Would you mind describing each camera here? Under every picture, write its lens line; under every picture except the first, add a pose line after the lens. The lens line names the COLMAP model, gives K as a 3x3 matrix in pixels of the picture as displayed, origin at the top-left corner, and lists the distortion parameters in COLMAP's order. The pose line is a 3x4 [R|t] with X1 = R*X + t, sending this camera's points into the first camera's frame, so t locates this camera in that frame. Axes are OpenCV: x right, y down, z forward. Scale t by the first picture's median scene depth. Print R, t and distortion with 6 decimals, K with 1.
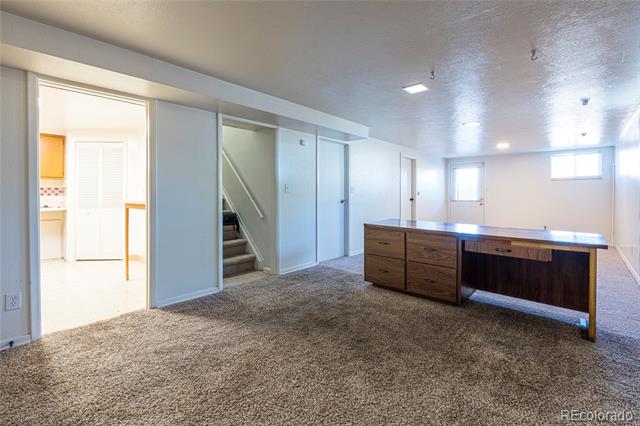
lens RADIAL K [[292.9, 0, 328.6], [0, 292.9, 197.9], [0, 0, 1]] dist [0.018670, -0.000574]
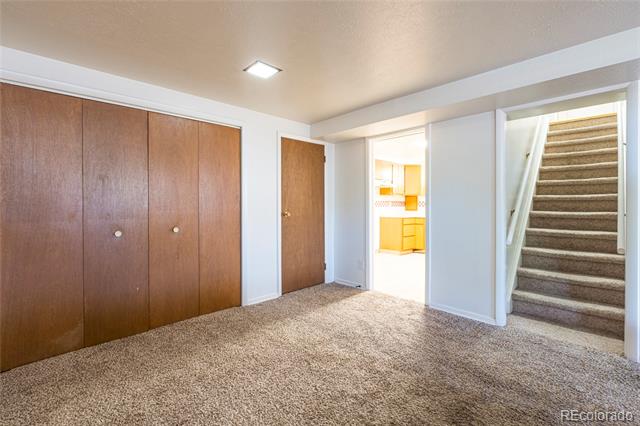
lens RADIAL K [[292.9, 0, 320.5], [0, 292.9, 208.4], [0, 0, 1]] dist [0.018670, -0.000574]
pose [[-0.082948, 0.012771, -0.996472, 0.642056], [-0.015573, 0.999779, 0.014109, -0.017844], [0.996432, 0.016689, -0.082731, 0.745201]]
